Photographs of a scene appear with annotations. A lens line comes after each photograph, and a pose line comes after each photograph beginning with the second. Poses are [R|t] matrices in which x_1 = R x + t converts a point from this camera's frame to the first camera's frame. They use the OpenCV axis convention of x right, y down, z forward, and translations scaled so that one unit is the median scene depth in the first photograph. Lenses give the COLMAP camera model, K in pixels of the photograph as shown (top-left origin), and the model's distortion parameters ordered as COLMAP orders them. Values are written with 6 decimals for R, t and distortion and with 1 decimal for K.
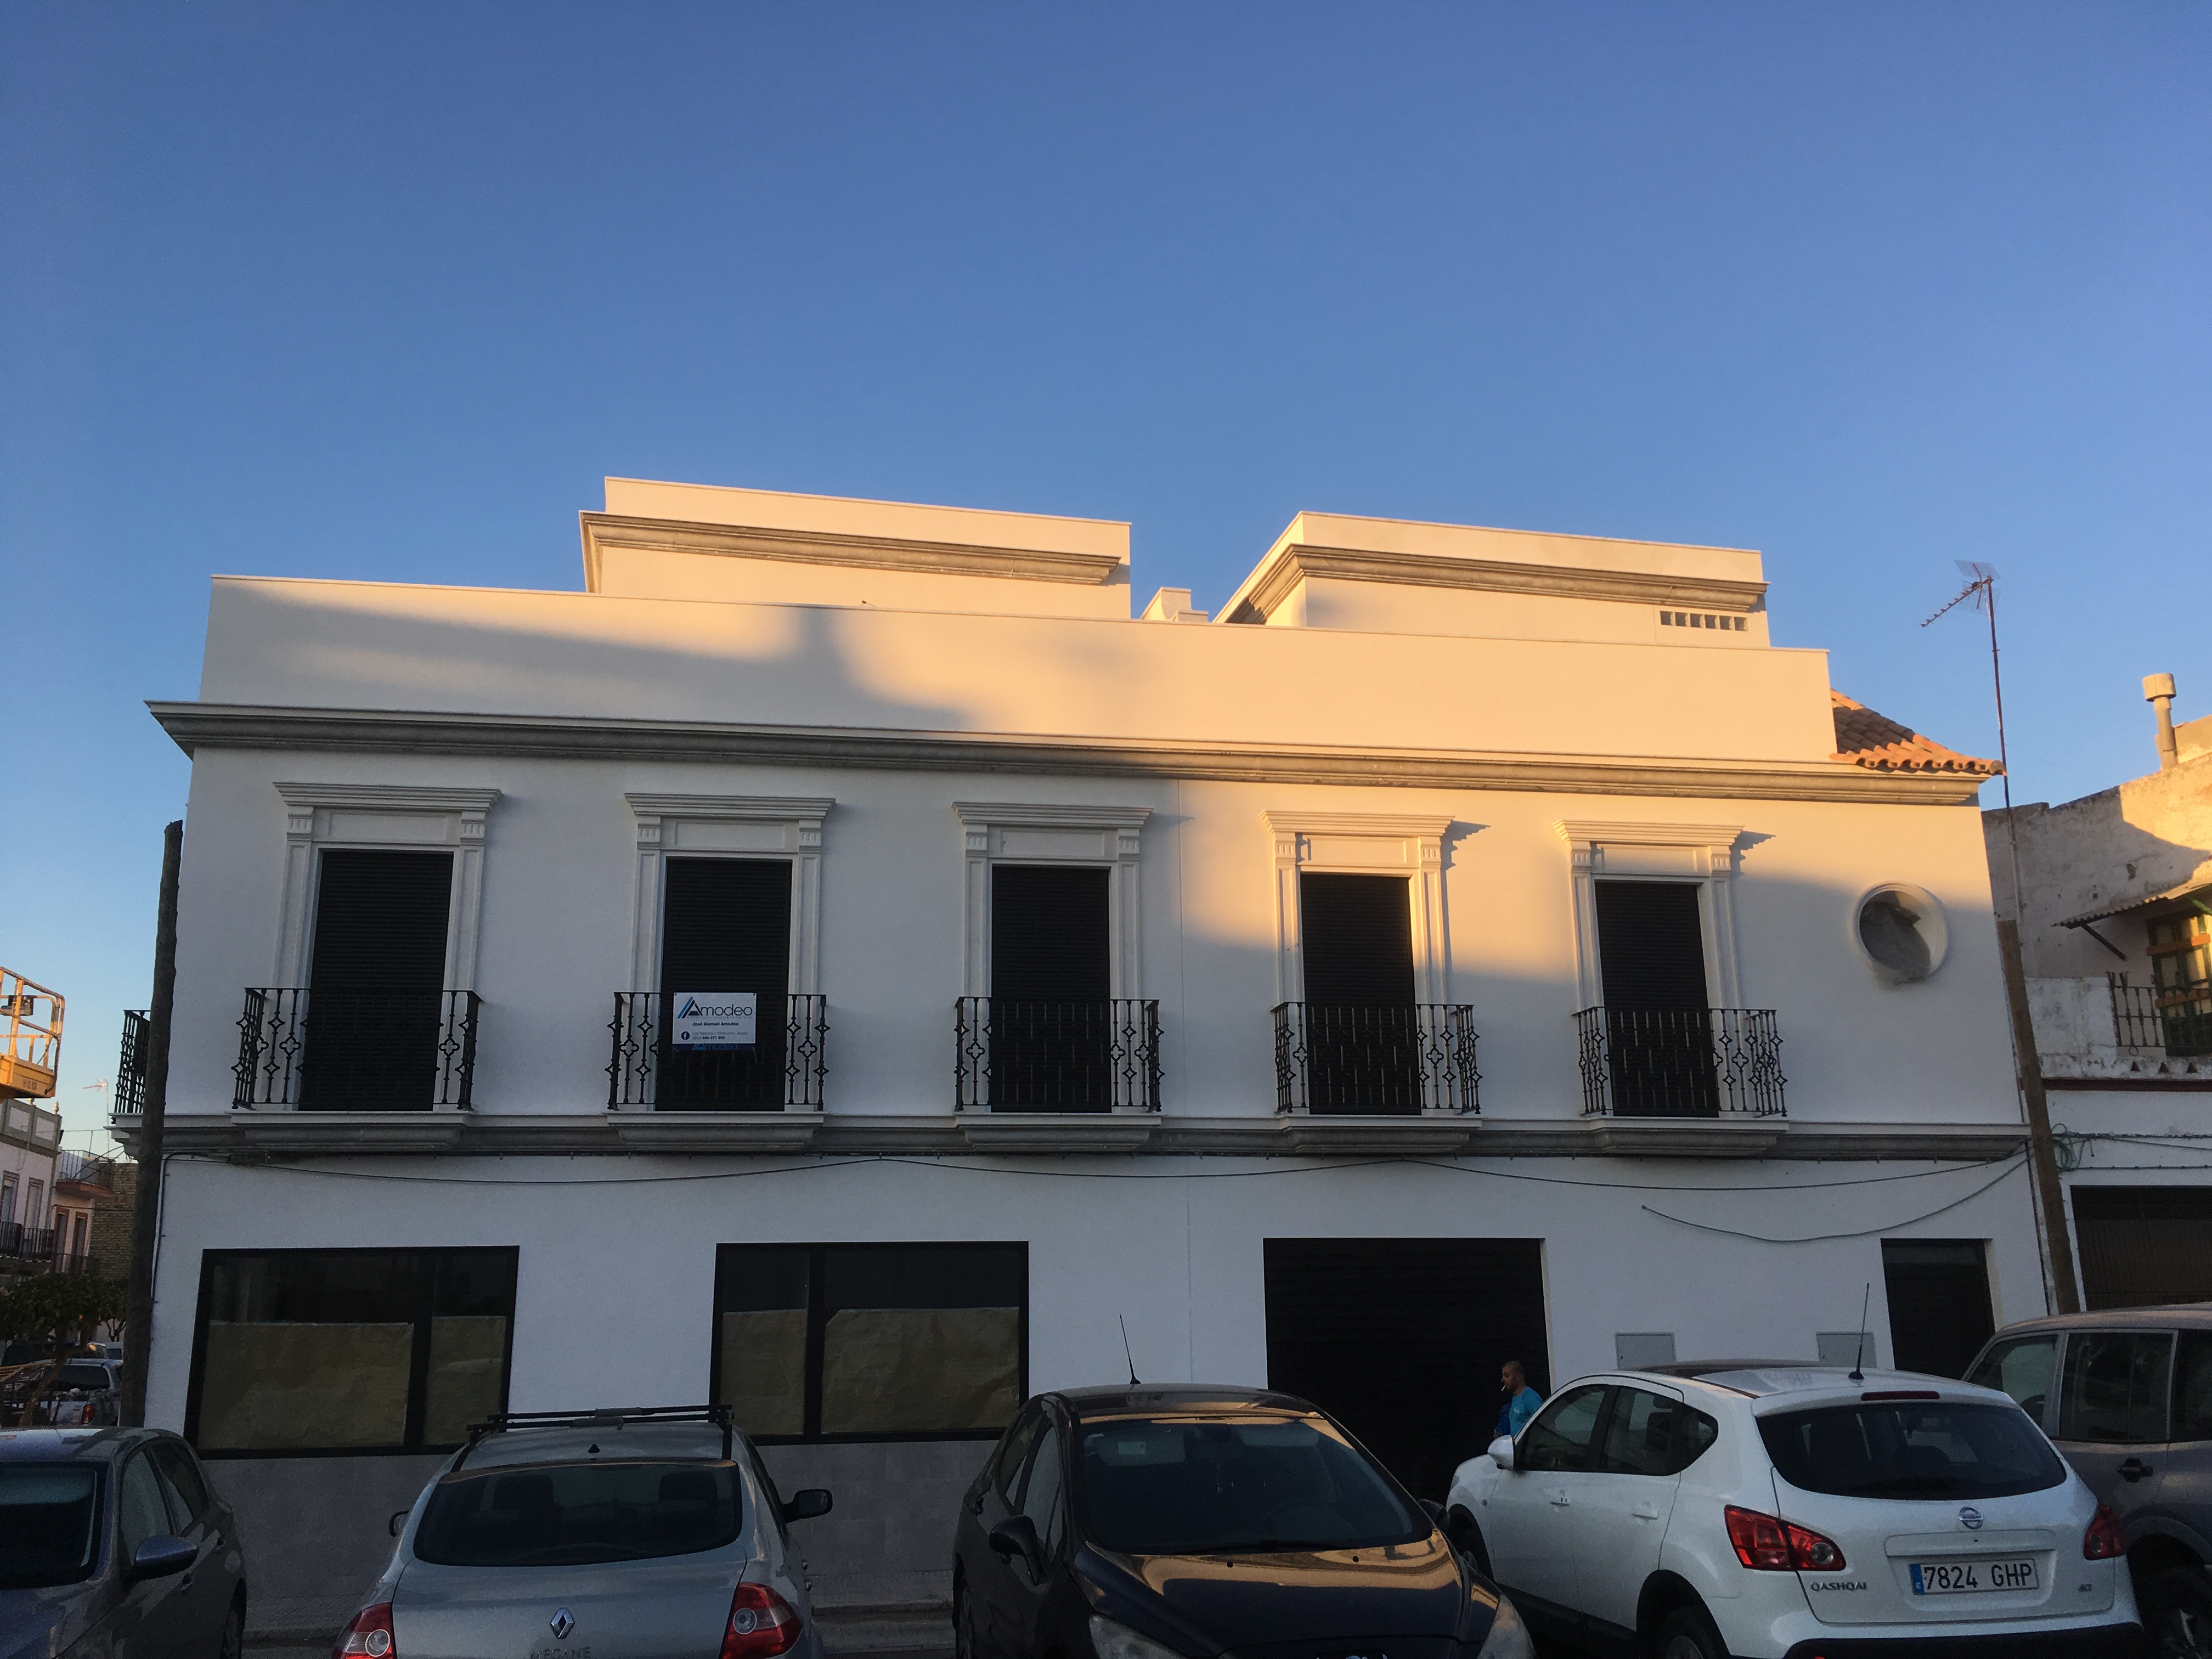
lens RADIAL K [[1891.2, 0, 1204.9], [0, 1891.2, 843.1], [0, 0, 1]] dist [0.083987, -0.121221]
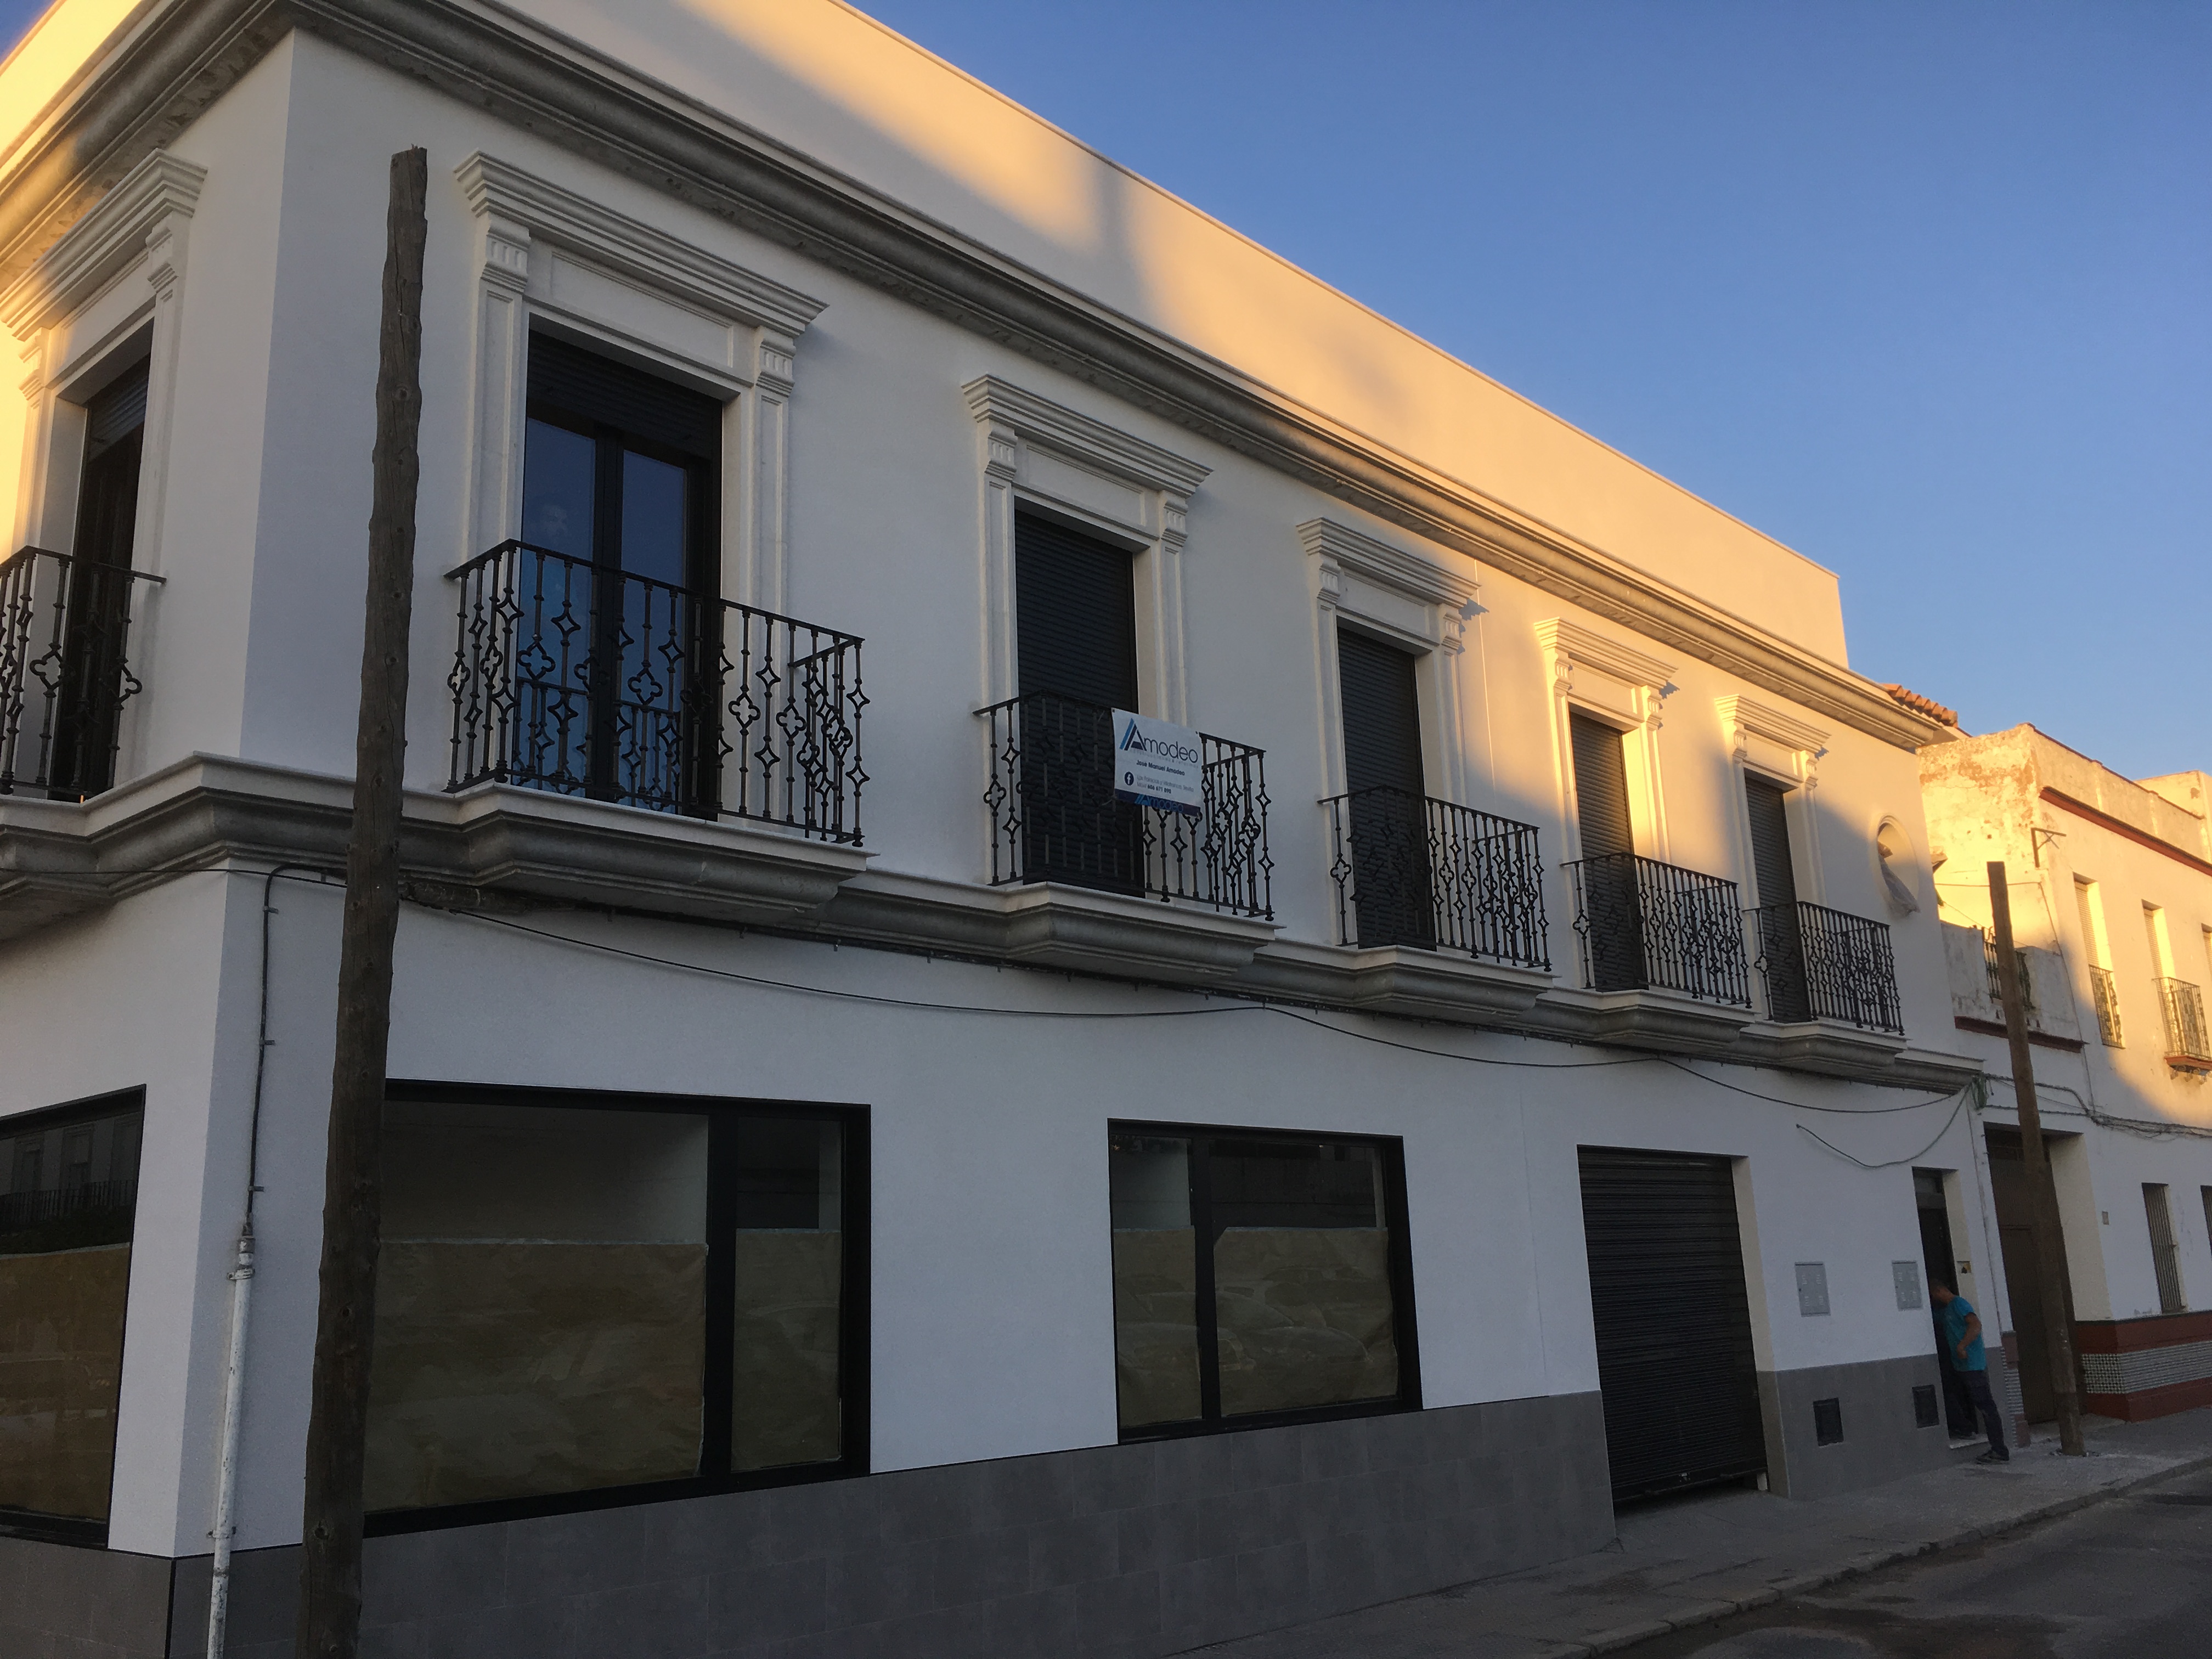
lens RADIAL K [[1891.2, 0, 1204.9], [0, 1891.2, 843.1], [0, 0, 1]] dist [0.083987, -0.121221]
pose [[0.790240, 0.120155, 0.600902, -0.605297], [-0.108994, 0.992513, -0.055124, 0.149540], [-0.603027, -0.021933, 0.797420, 0.482553]]
